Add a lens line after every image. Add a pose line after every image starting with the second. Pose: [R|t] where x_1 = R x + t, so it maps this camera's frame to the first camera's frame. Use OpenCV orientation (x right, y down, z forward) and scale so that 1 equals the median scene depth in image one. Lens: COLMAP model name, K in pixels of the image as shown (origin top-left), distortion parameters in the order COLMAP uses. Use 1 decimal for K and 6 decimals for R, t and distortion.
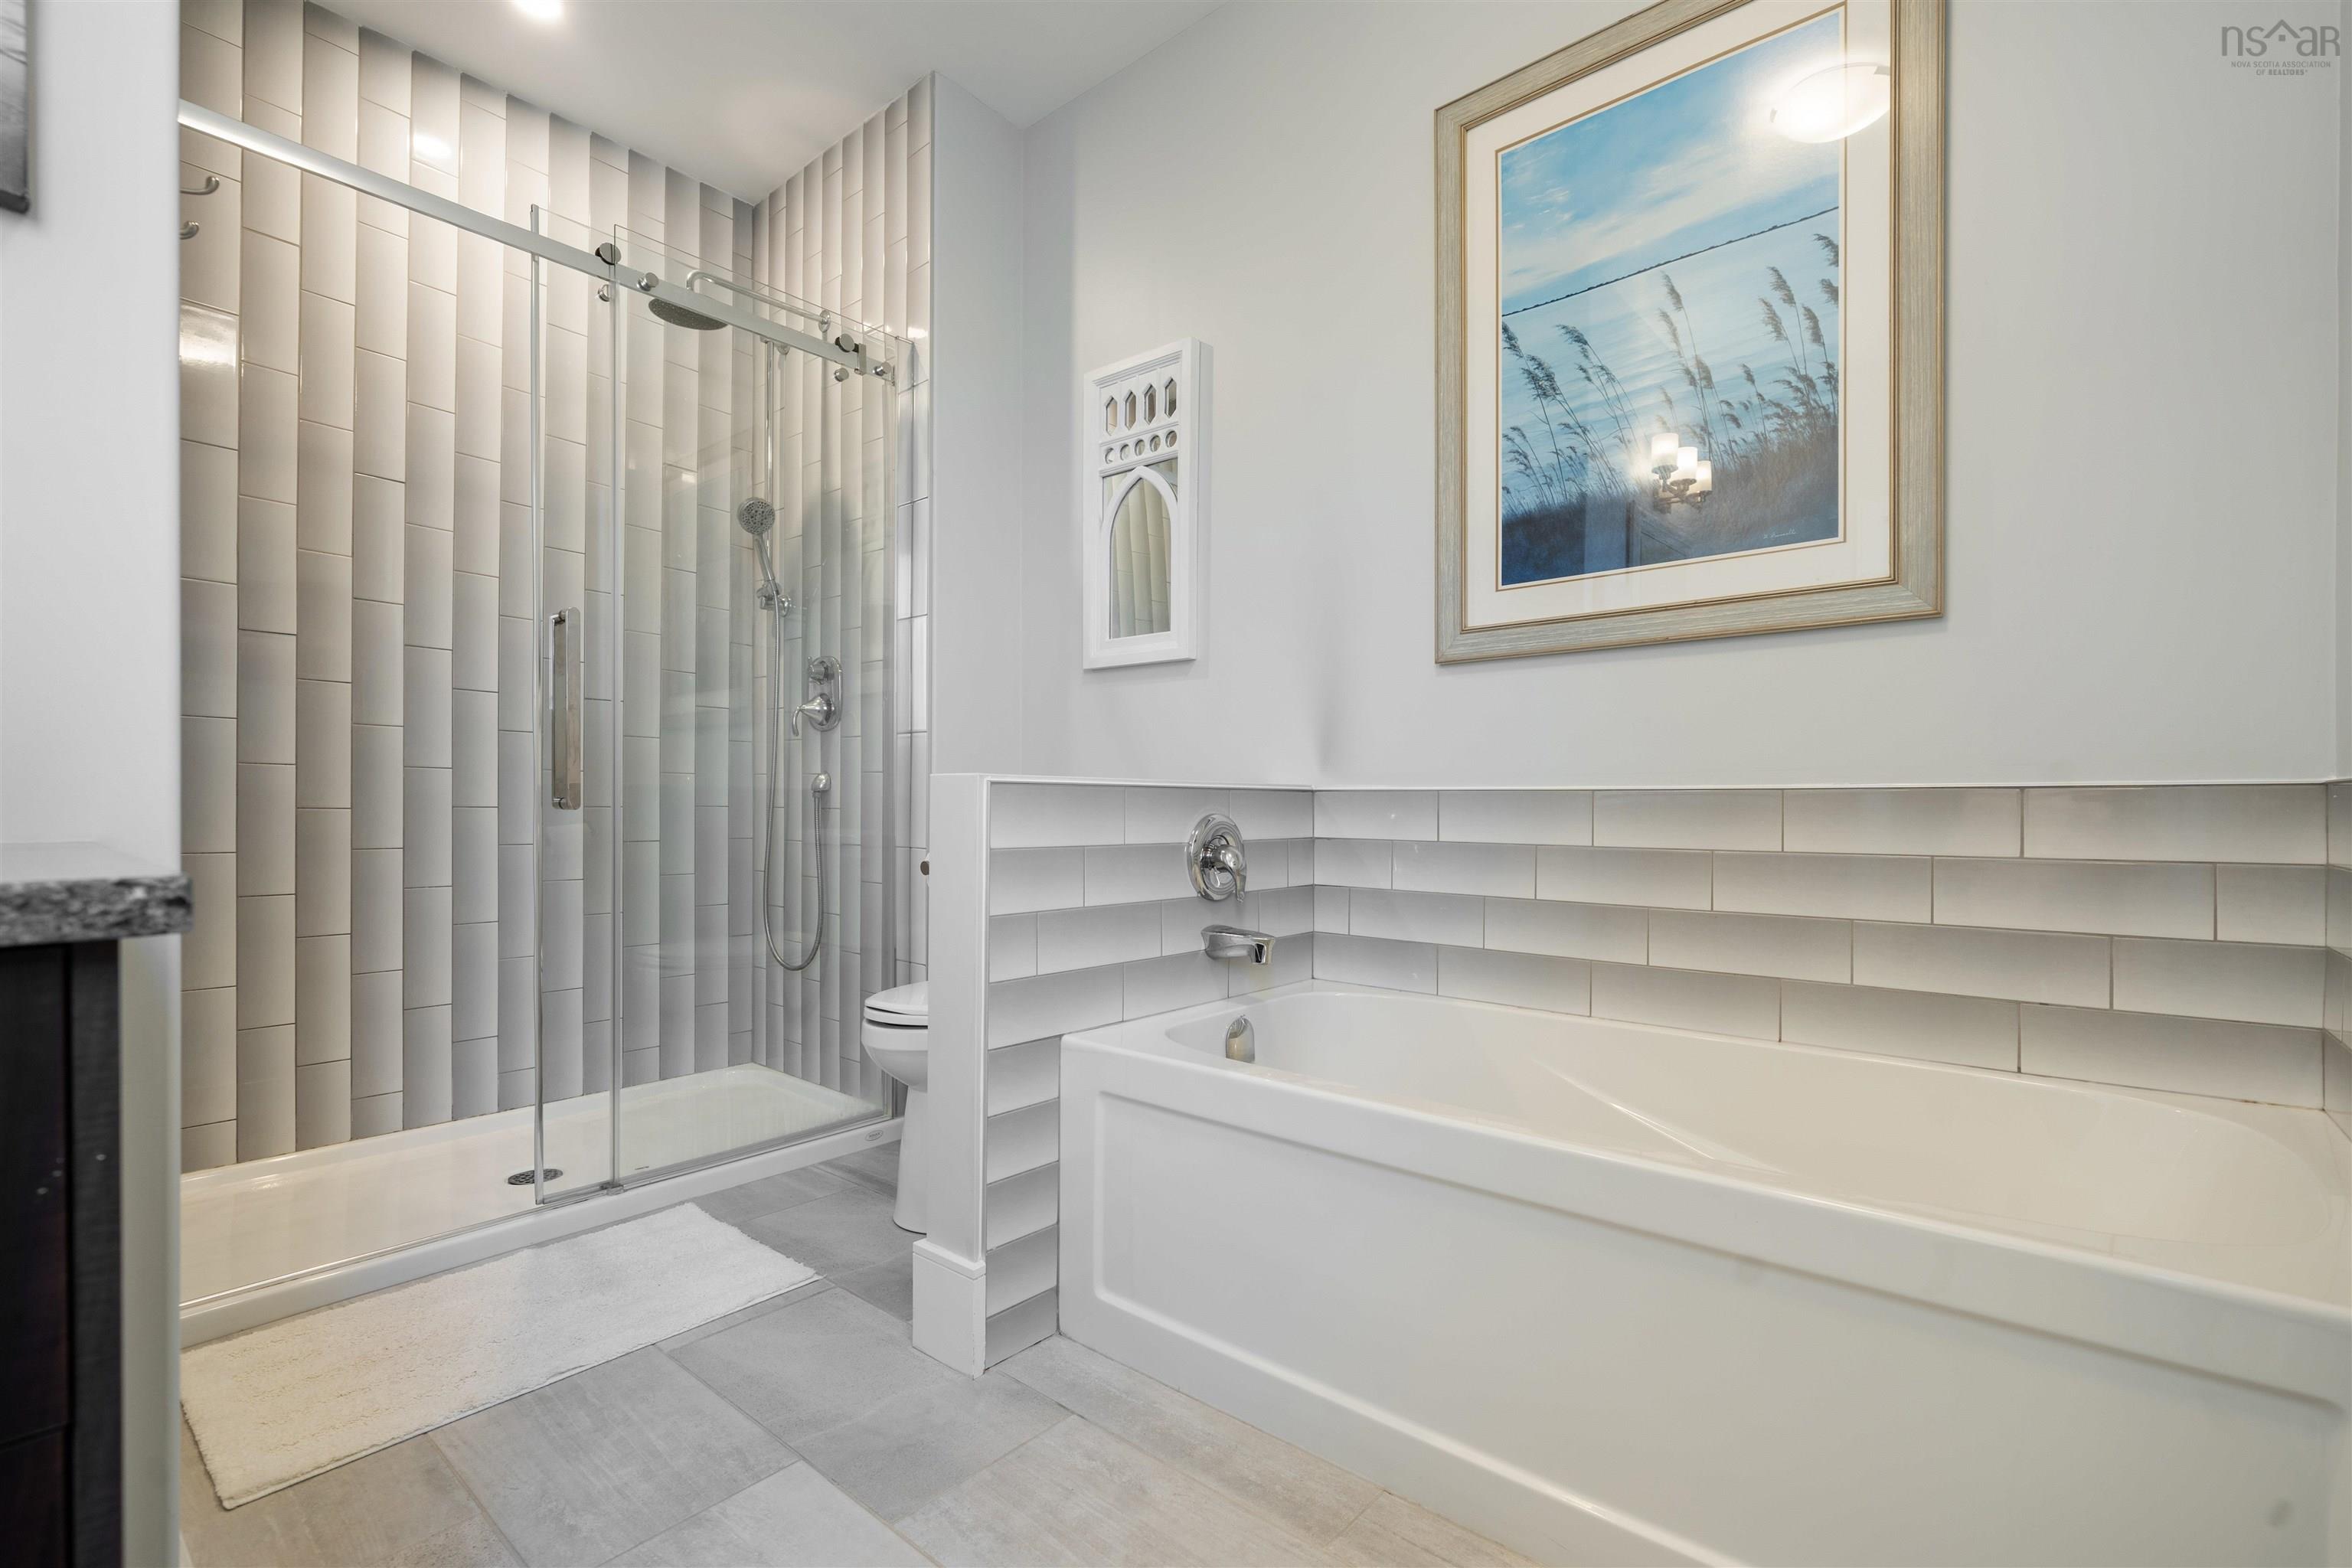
lens RADIAL K [[1041.6, 0, 1176.0], [0, 1041.6, 784.0], [0, 0, 1]] dist [0.001077, -0.000216]
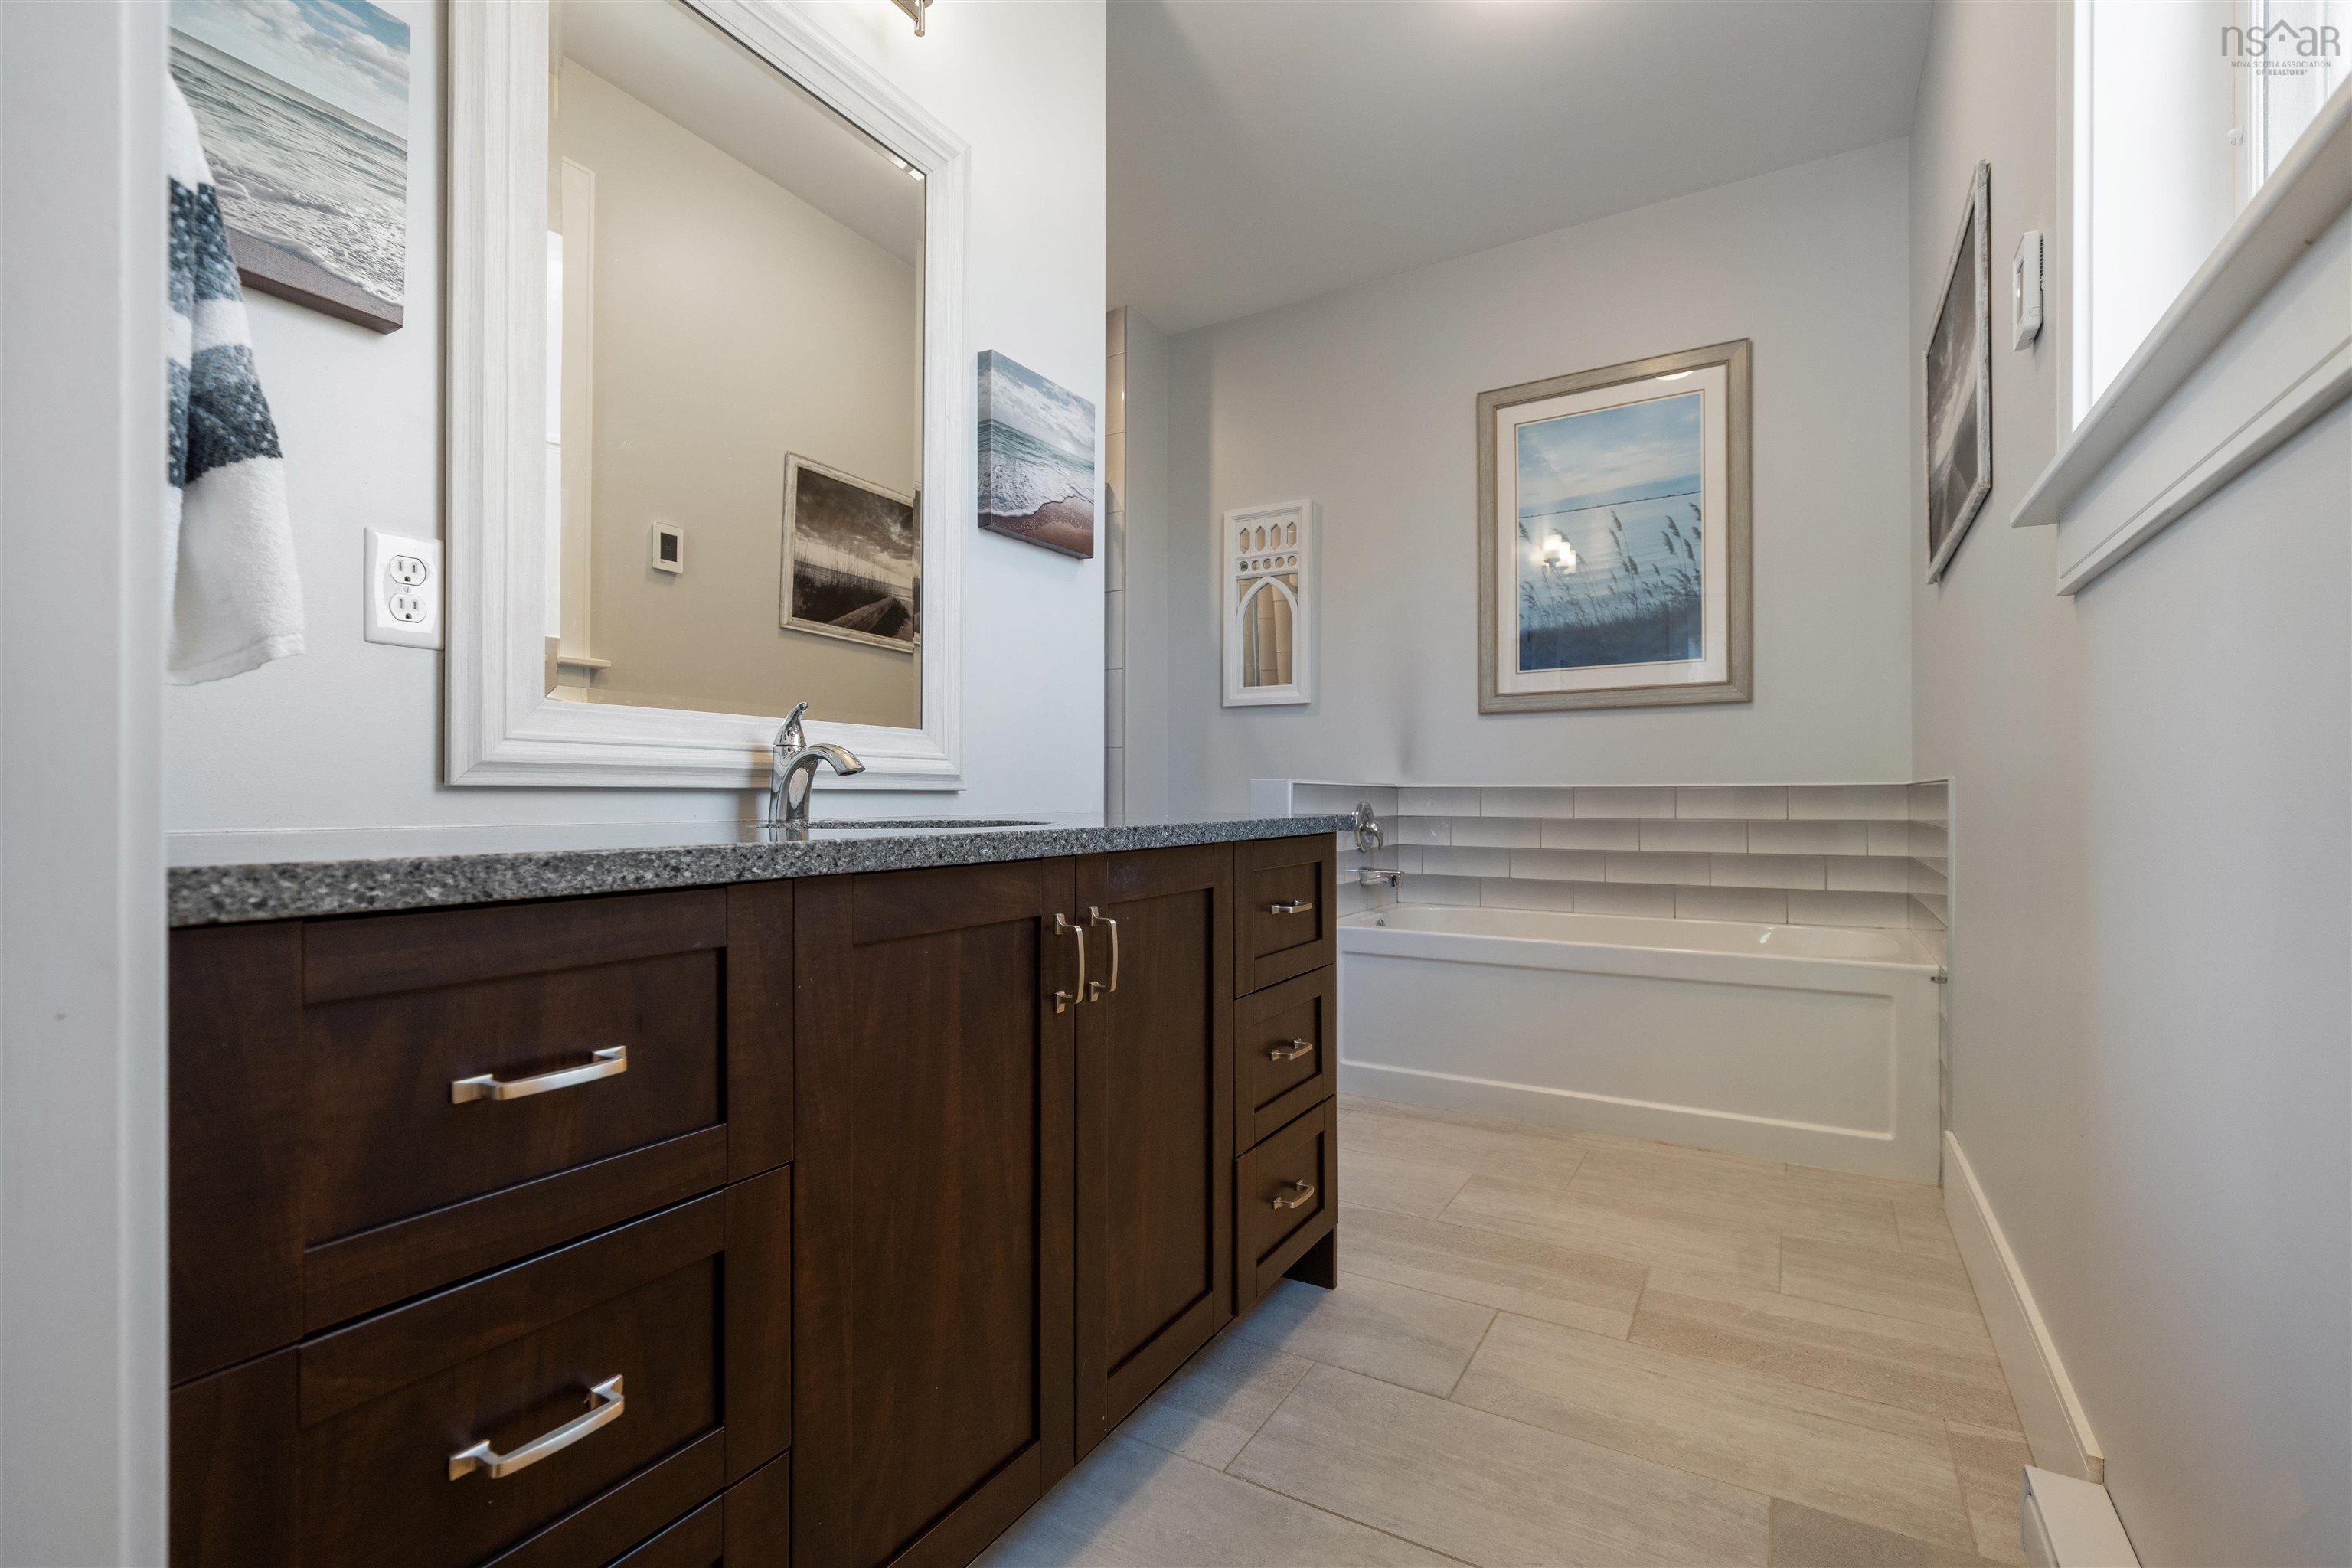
lens RADIAL K [[1052.7, 0, 1167.6], [0, 1052.7, 763.1], [0, 0, 1]] dist [0.001761, 0.000393]
pose [[0.986407, 0.001415, 0.164315, -0.561854], [0.000688, 0.999919, -0.012739, -0.012654], [-0.164319, 0.012679, 0.986326, -0.649124]]
